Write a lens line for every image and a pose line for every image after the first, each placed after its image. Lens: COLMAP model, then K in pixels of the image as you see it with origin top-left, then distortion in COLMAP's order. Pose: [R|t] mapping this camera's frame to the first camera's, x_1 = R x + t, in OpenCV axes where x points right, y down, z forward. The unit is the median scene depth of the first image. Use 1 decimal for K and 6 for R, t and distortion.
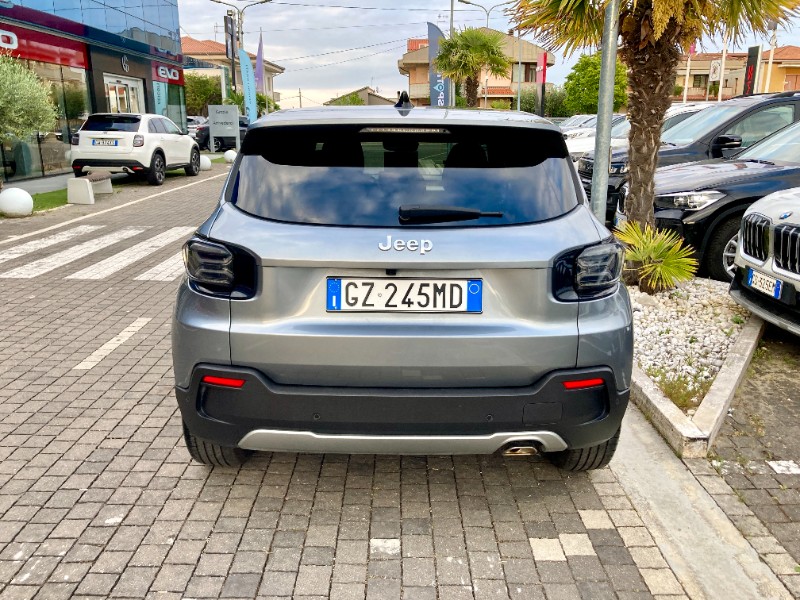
lens RADIAL K [[680.1, 0, 465.9], [0, 680.1, 297.1], [0, 0, 1]] dist [0.003120, 0.007052]
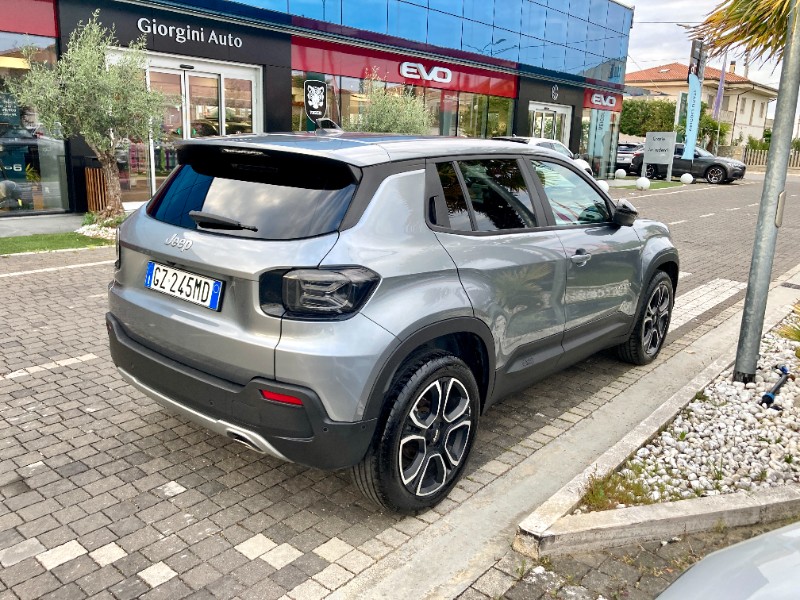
lens RADIAL K [[699.2, 0, 400.0], [0, 699.2, 300.0], [0, 0, 1]] dist [0.009596, 0.012575]
pose [[0.741854, 0.177106, -0.646750, 0.938708], [-0.202061, 0.978702, 0.036234, -0.092295], [0.639393, 0.103803, 0.761841, 0.274757]]
